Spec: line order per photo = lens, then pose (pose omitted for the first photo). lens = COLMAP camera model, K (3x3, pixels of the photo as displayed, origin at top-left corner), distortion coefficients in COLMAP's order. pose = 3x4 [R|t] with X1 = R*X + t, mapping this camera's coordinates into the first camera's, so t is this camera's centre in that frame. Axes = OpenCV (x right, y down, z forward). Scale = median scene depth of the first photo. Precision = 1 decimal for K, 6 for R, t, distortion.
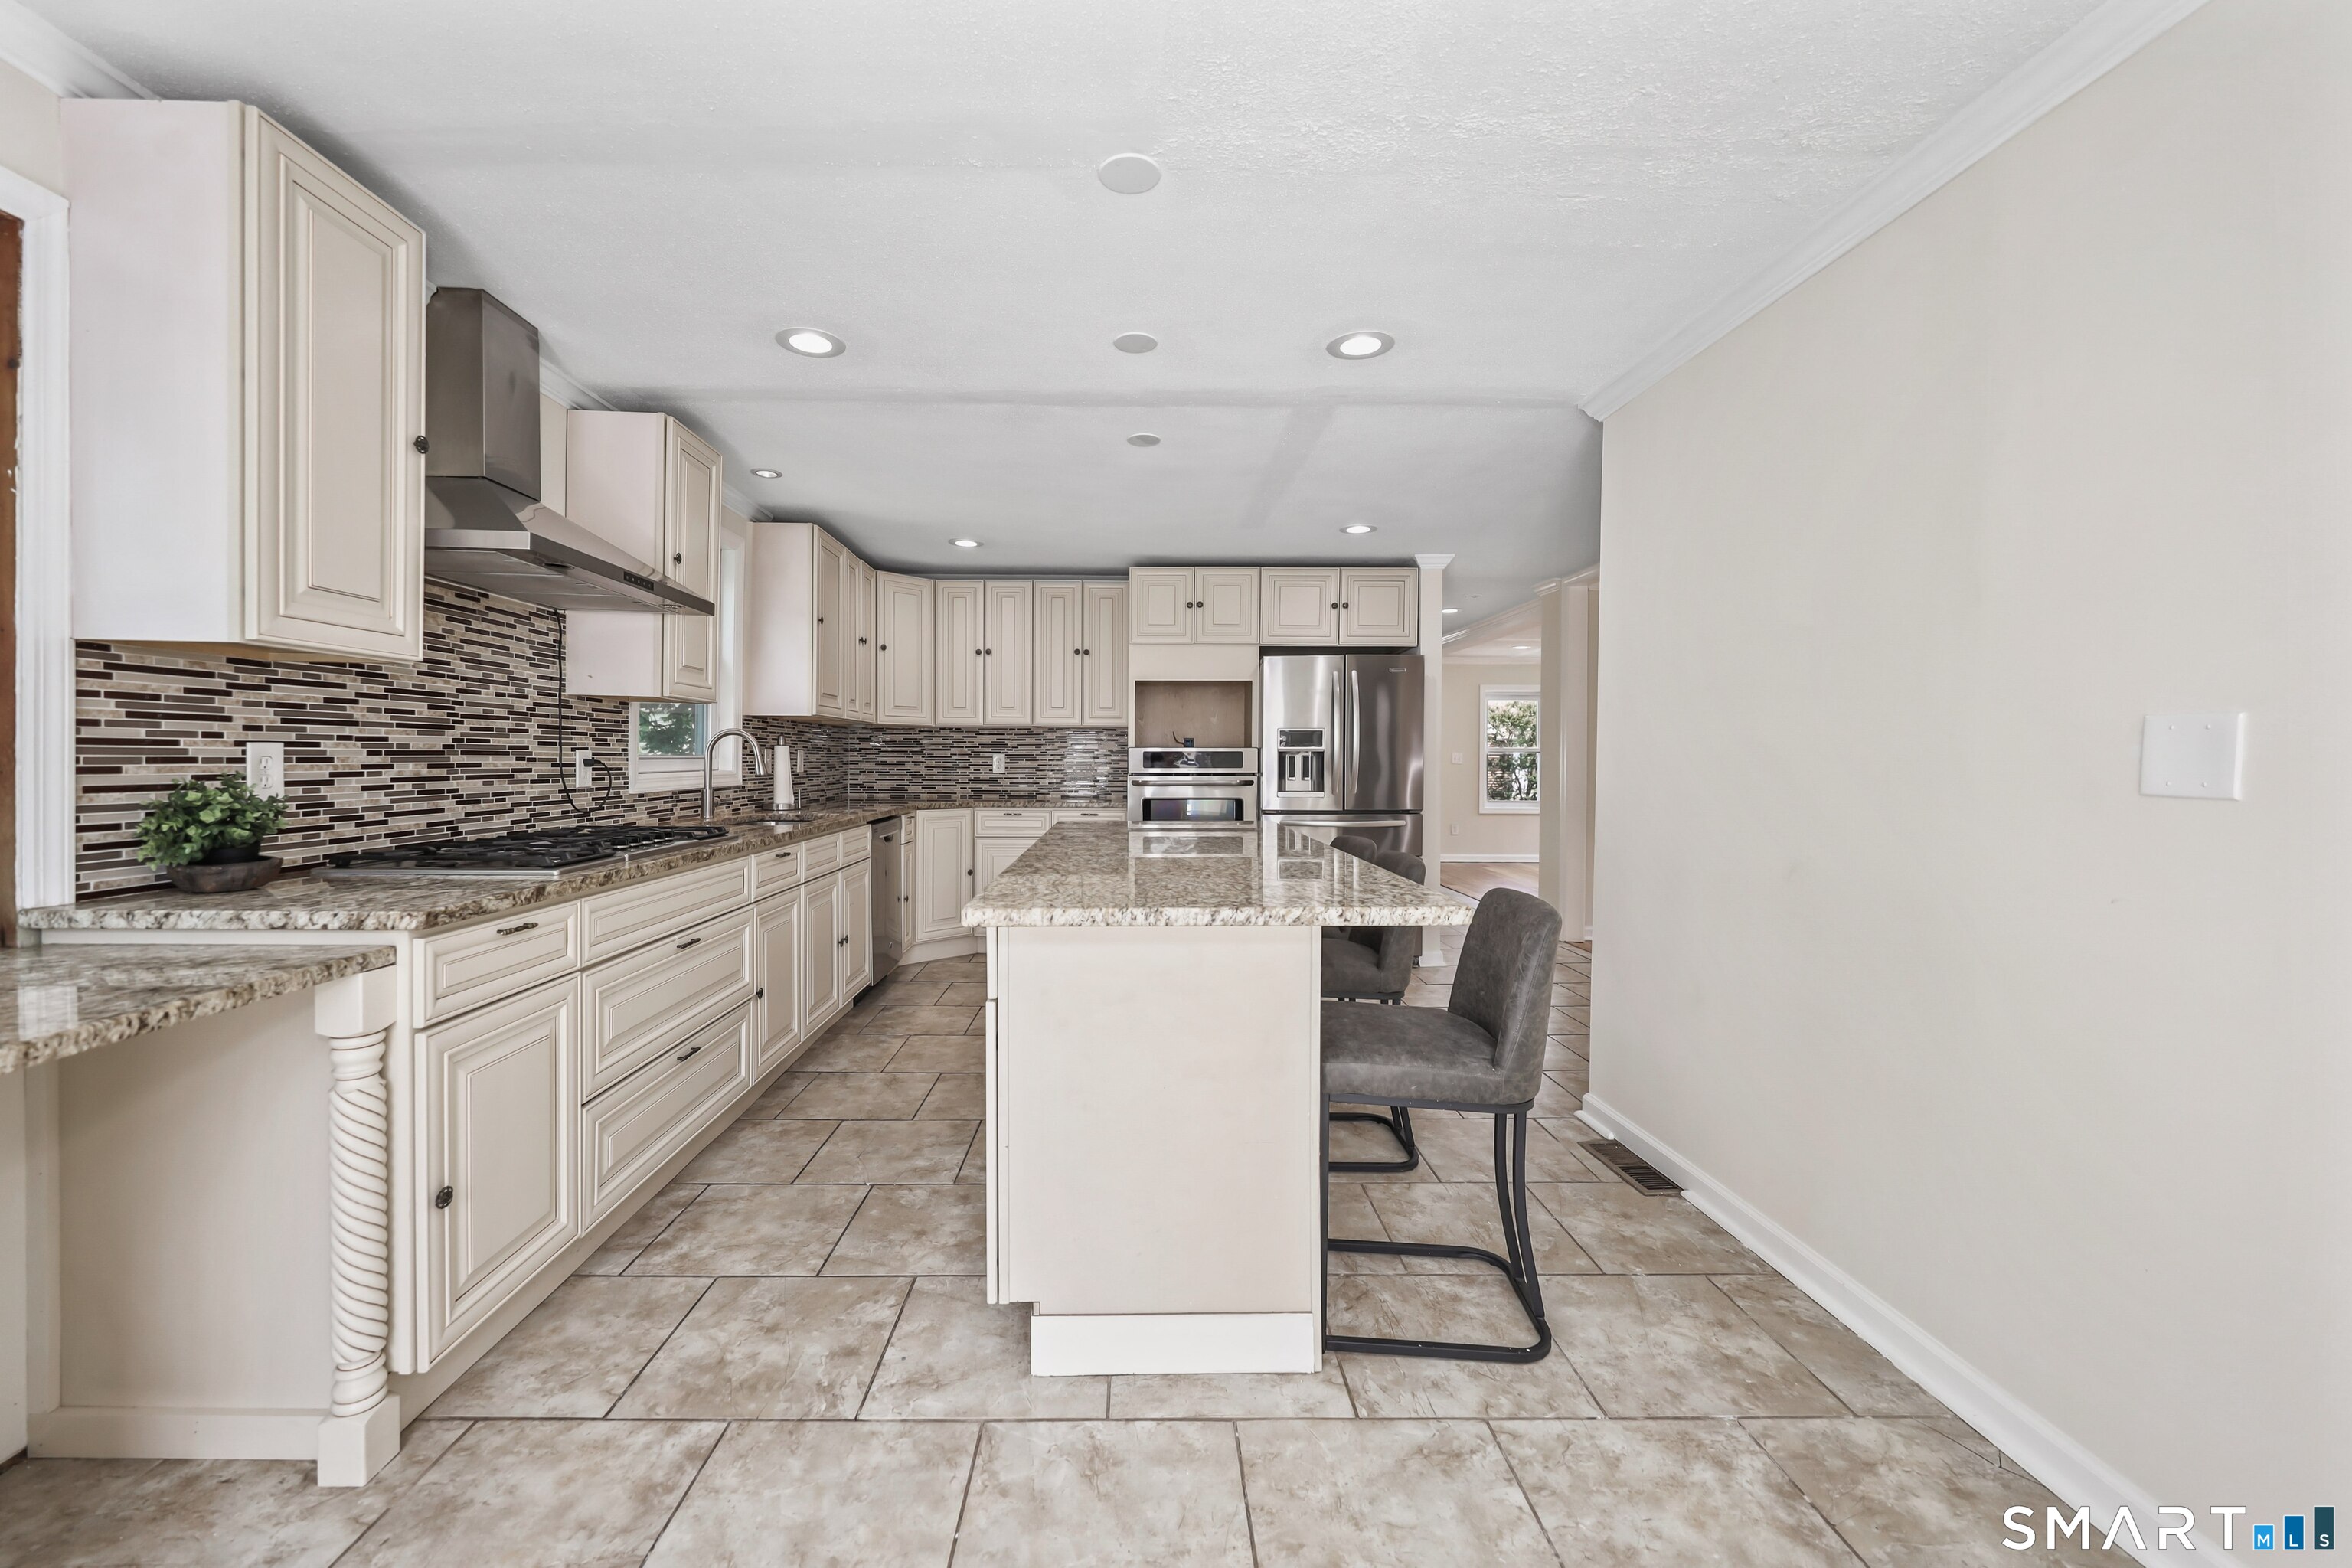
lens RADIAL K [[933.6, 0, 1158.7], [0, 933.6, 775.7], [0, 0, 1]] dist [0.000345, 0.000330]
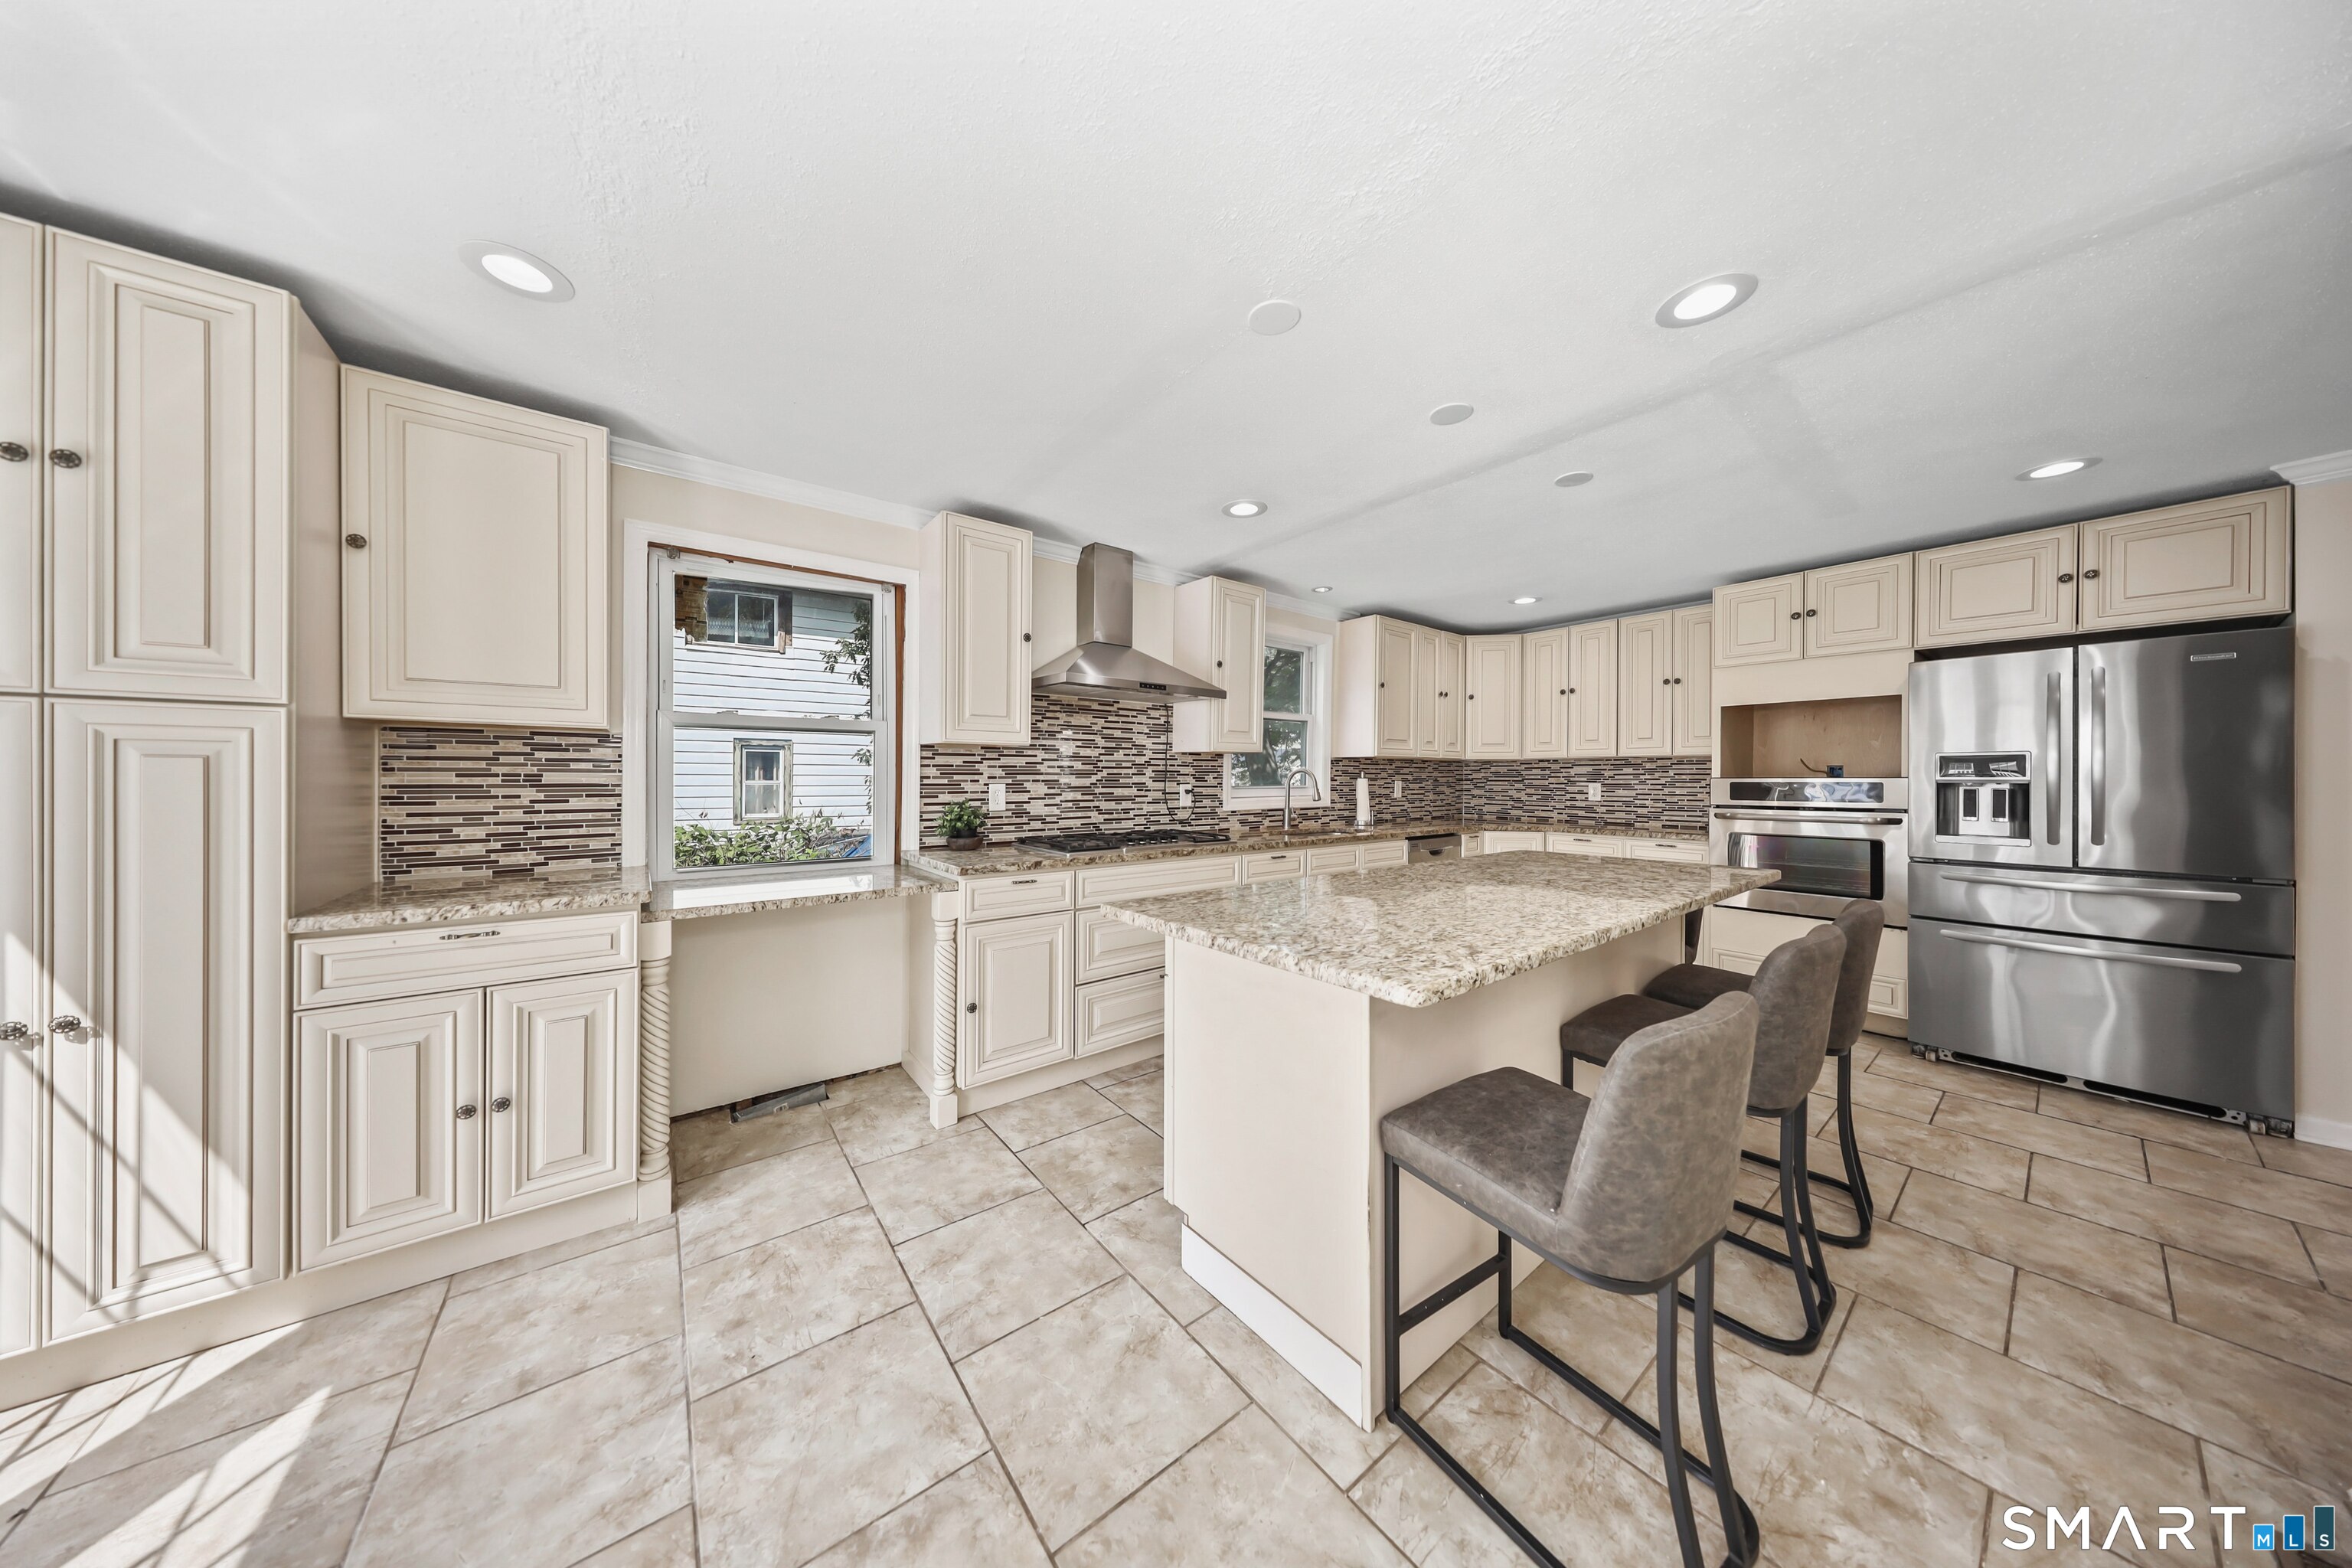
lens RADIAL K [[698.9, 0, 1154.7], [0, 698.9, 775.0], [0, 0, 1]] dist [0.000786, -0.000109]
pose [[0.581257, -0.006008, -0.813698, 0.367607], [-0.014915, 0.999726, -0.018036, -0.019911], [0.813583, 0.022620, 0.581008, 0.214399]]
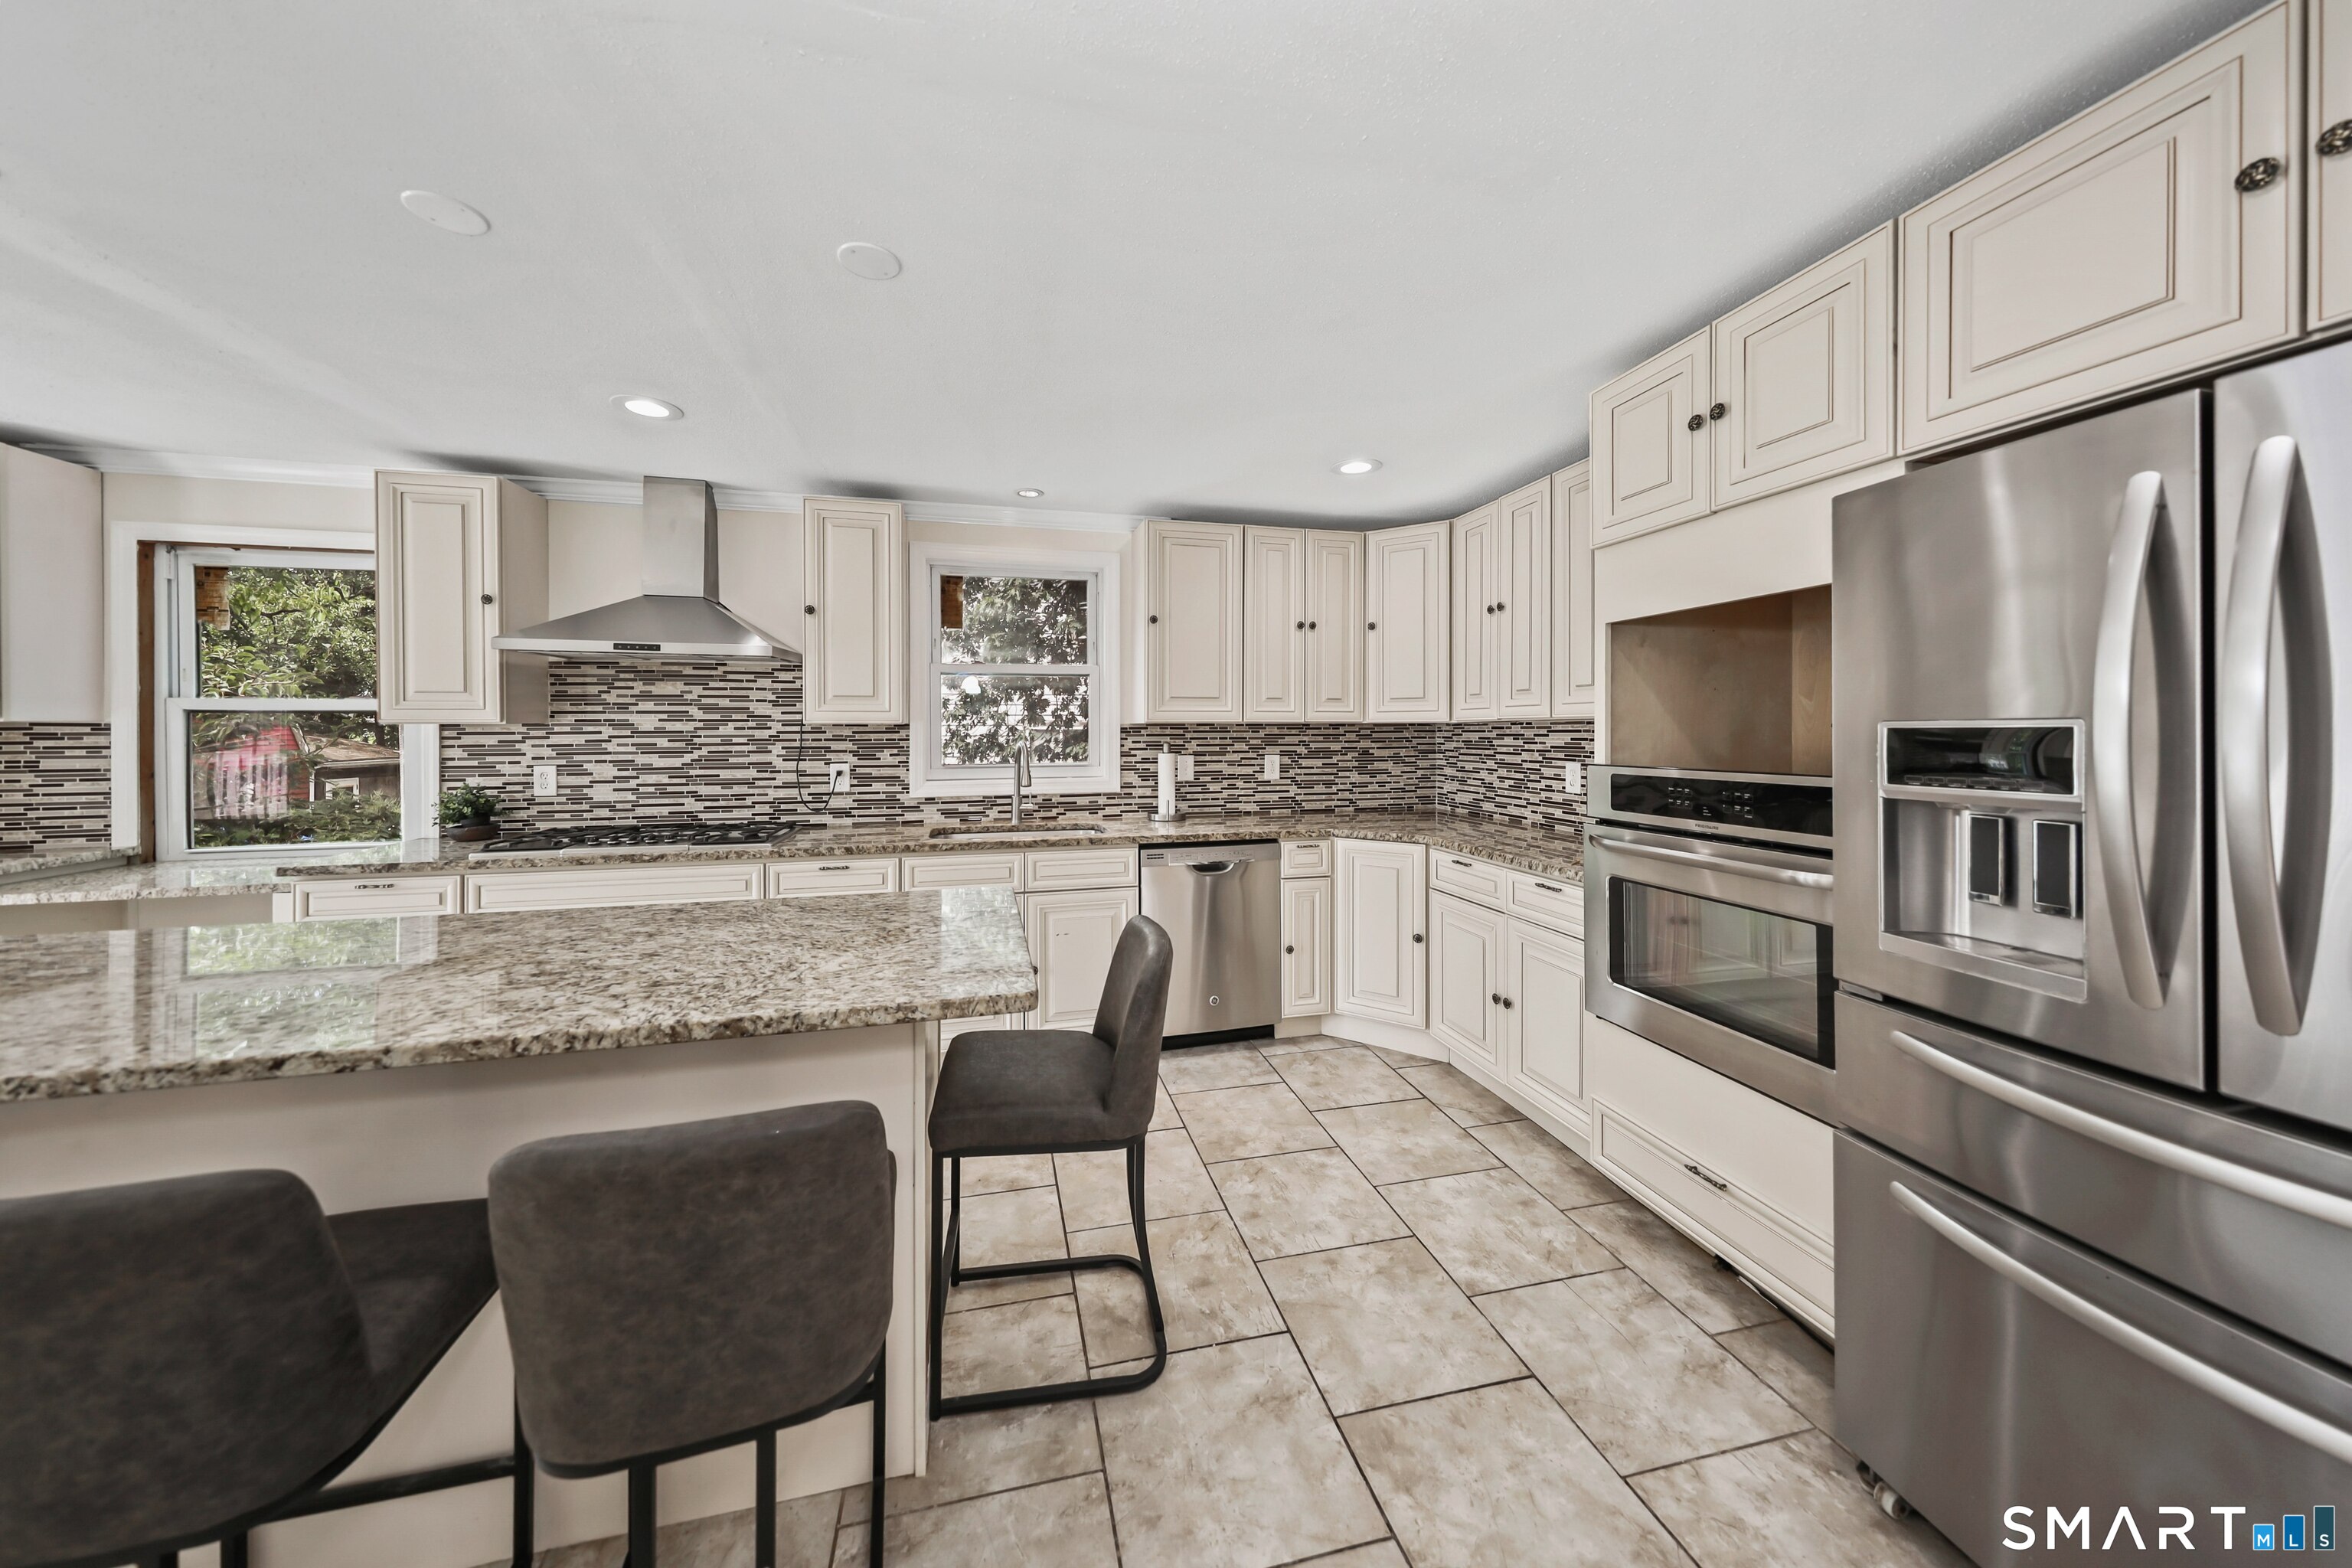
lens RADIAL K [[770.8, 0, 1159.1], [0, 770.8, 726.8], [0, 0, 1]] dist [0.000428, -0.000514]
pose [[0.202755, -0.010405, -0.979174, 0.534093], [-0.014319, 0.999805, -0.013590, -0.069310], [0.979125, 0.016776, 0.202566, 1.187403]]
